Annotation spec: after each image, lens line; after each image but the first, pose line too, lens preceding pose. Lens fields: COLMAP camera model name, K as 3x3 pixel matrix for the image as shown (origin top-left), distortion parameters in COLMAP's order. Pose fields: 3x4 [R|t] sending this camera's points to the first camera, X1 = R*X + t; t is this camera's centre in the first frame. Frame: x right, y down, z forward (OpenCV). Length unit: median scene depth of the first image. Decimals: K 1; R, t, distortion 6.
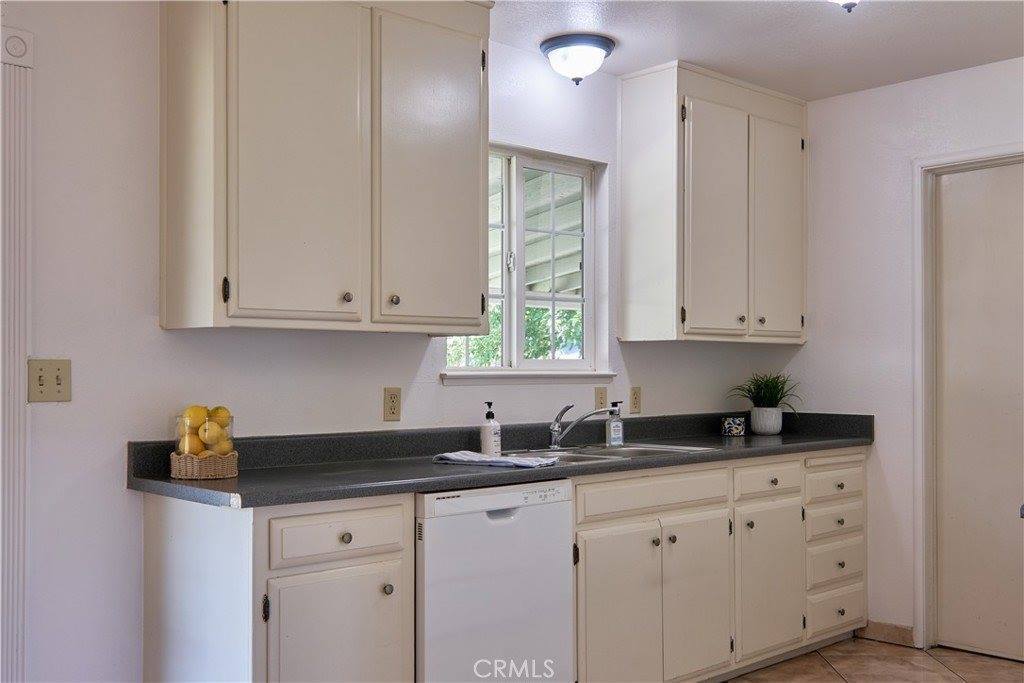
lens RADIAL K [[1064.6, 0, 511.8], [0, 1064.6, 349.9], [0, 0, 1]] dist [0.007560, 0.000000]
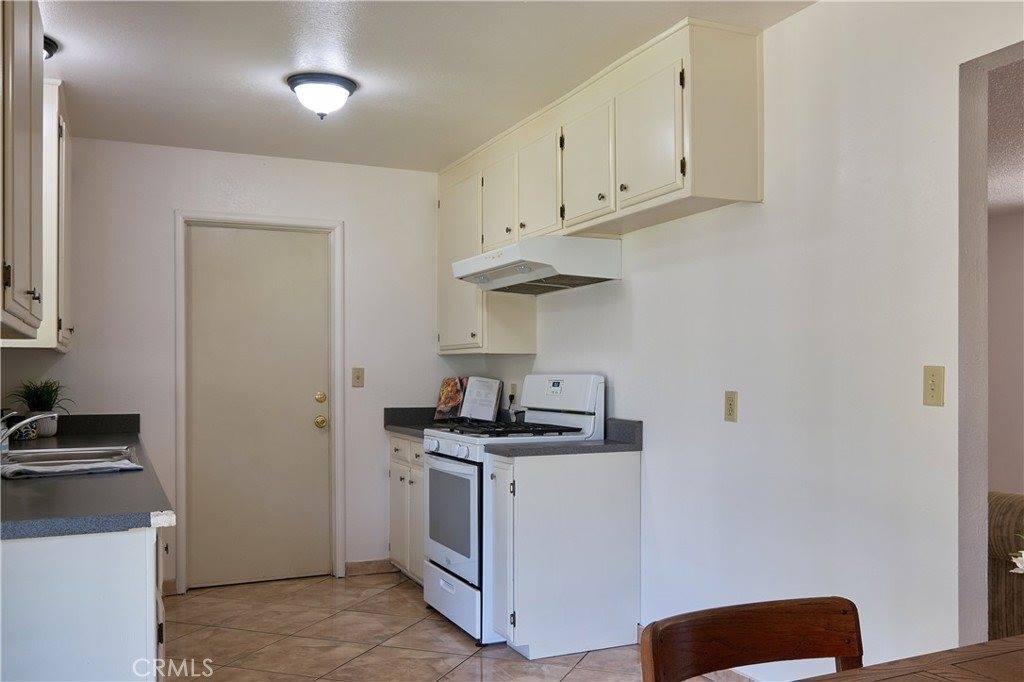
lens RADIAL K [[898.3, 0, 532.2], [0, 898.3, 377.3], [0, 0, 1]] dist [0.014878, 0.025364]
pose [[0.321760, -0.001122, 0.946821, -0.565444], [-0.015984, 0.999850, 0.006617, 0.006533], [-0.946686, -0.017263, 0.321693, 0.285969]]
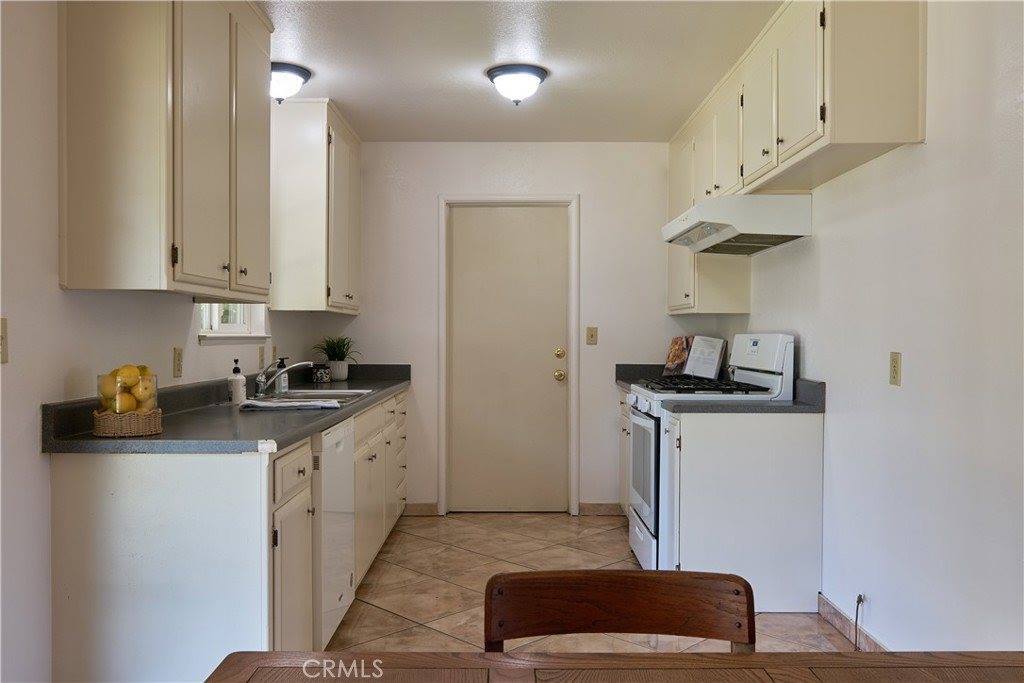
lens RADIAL K [[823.8, 0, 509.3], [0, 823.8, 347.5], [0, 0, 1]] dist [0.028144, -0.003377]
pose [[0.689747, -0.006709, 0.724019, -0.454918], [-0.018352, 0.999474, 0.026745, 0.005160], [-0.723817, -0.031735, 0.689261, 0.131234]]
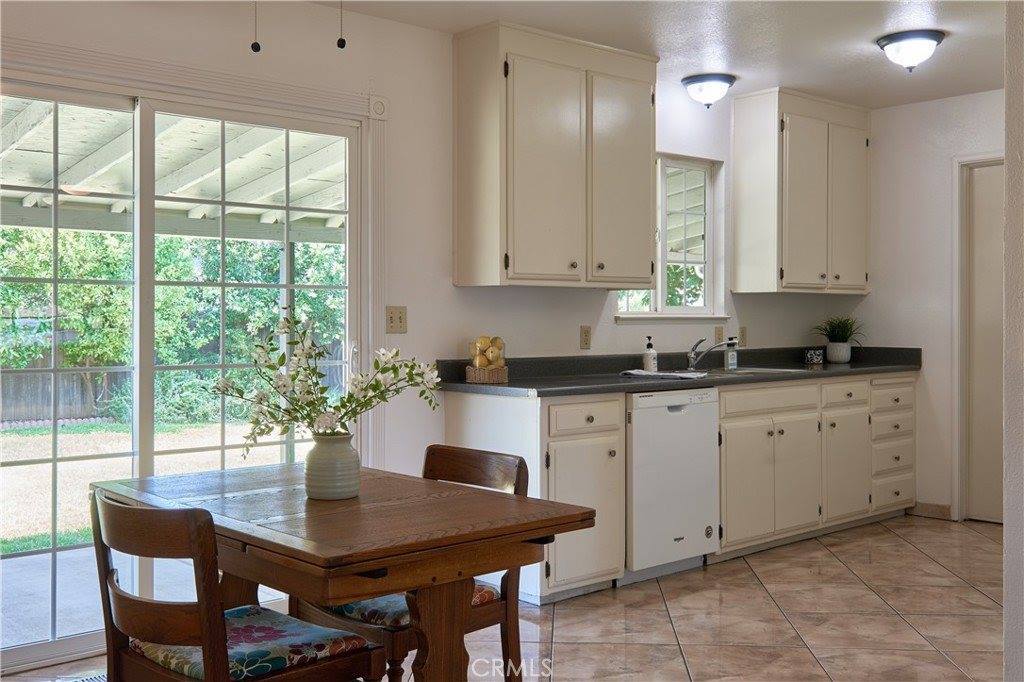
lens RADIAL K [[1064.6, 0, 512.7], [0, 1064.6, 311.0], [0, 0, 1]] dist [0.007560, 0.000000]
pose [[0.999617, 0.000156, -0.027669, -0.154565], [0.000218, 0.999909, 0.013508, -0.003713], [0.027669, -0.013508, 0.999526, -0.397235]]
